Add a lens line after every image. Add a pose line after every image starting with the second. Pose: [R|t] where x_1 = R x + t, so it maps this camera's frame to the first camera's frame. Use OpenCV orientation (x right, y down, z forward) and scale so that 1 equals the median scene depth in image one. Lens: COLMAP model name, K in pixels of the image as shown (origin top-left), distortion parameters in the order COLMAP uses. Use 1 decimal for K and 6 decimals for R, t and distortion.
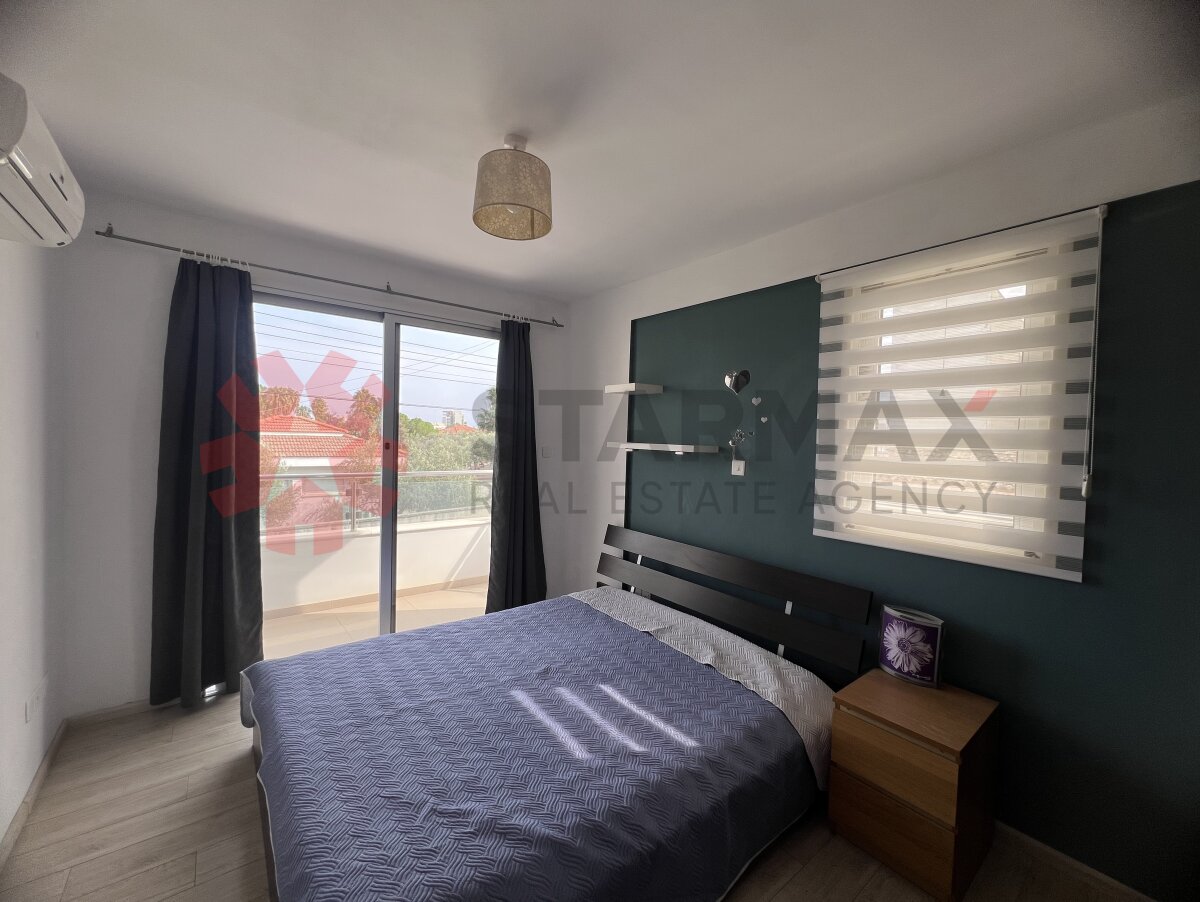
lens RADIAL K [[486.1, 0, 600.0], [0, 486.1, 451.0], [0, 0, 1]] dist [-0.001380, -0.000143]
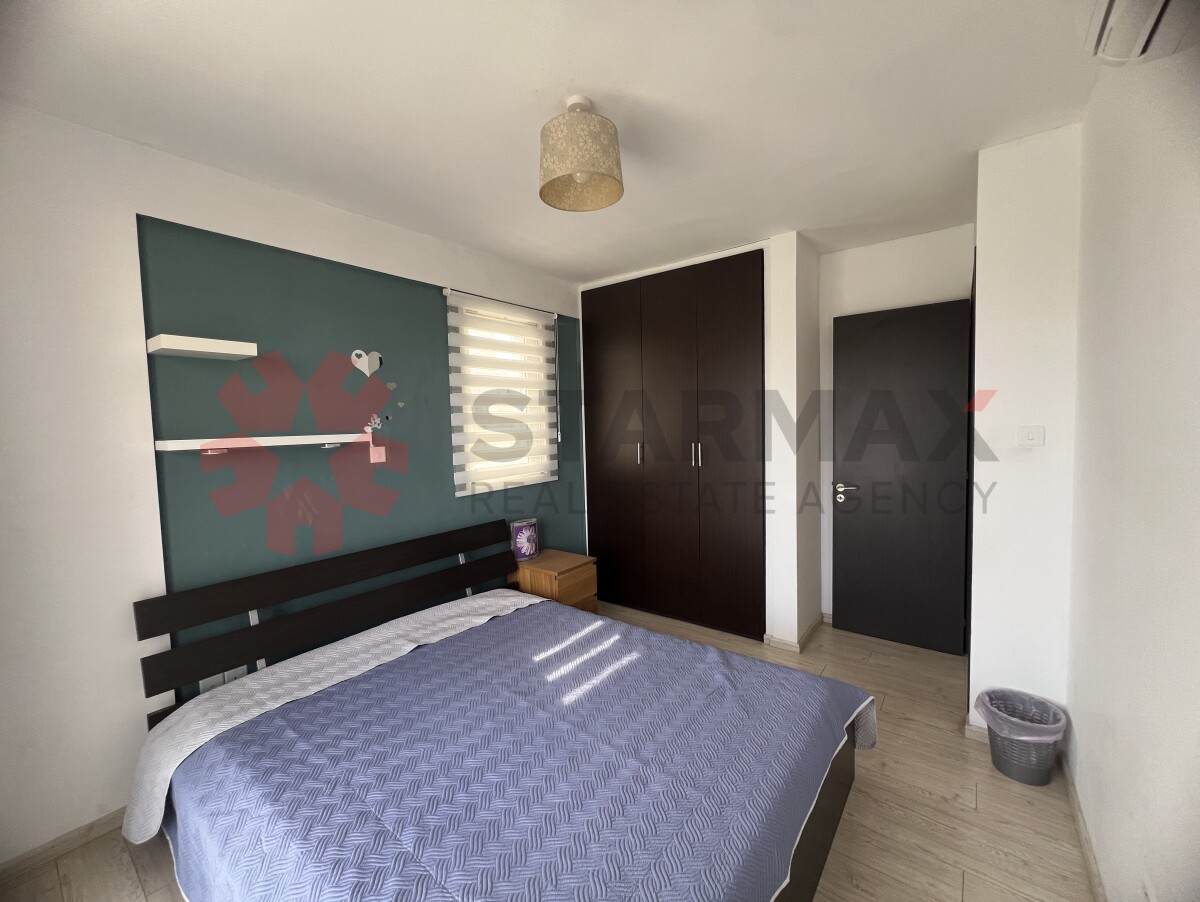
lens RADIAL K [[486.1, 0, 600.0], [0, 486.1, 451.0], [0, 0, 1]] dist [-0.001380, -0.000143]
pose [[-0.245387, -0.078690, 0.966226, -1.026302], [0.050899, 0.994280, 0.093901, -0.054789], [-0.968088, 0.072222, -0.239978, 1.111825]]
